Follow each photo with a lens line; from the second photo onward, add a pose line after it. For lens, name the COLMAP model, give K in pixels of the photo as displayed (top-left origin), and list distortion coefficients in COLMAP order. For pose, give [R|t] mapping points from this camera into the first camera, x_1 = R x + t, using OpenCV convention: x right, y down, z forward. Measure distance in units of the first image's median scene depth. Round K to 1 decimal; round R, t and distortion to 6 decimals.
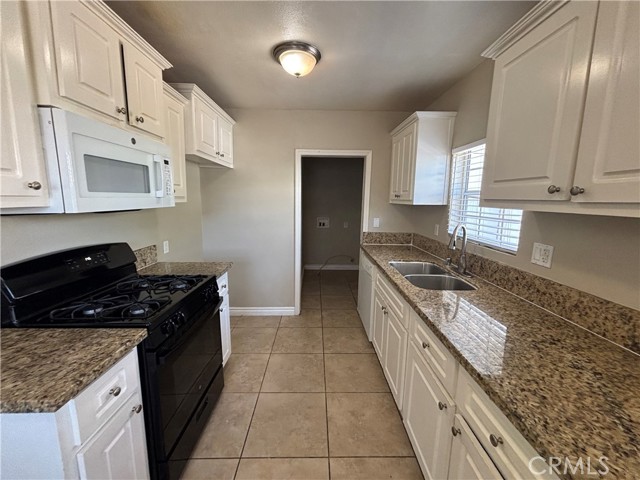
lens RADIAL K [[255.8, 0, 319.2], [0, 255.8, 238.1], [0, 0, 1]] dist [-0.000498, -0.000259]
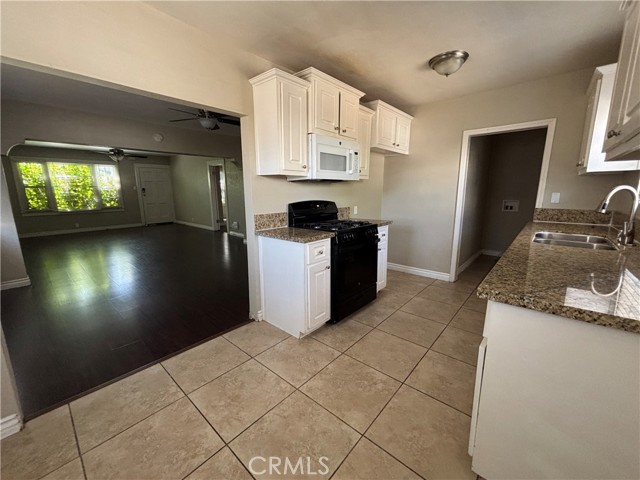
lens RADIAL K [[255.8, 0, 321.8], [0, 255.8, 238.1], [0, 0, 1]] dist [-0.000498, -0.000259]
pose [[0.743027, 0.104892, -0.660991, 0.361510], [-0.085844, 0.994421, 0.061304, 0.156899], [0.663733, 0.011192, 0.747886, -0.365861]]
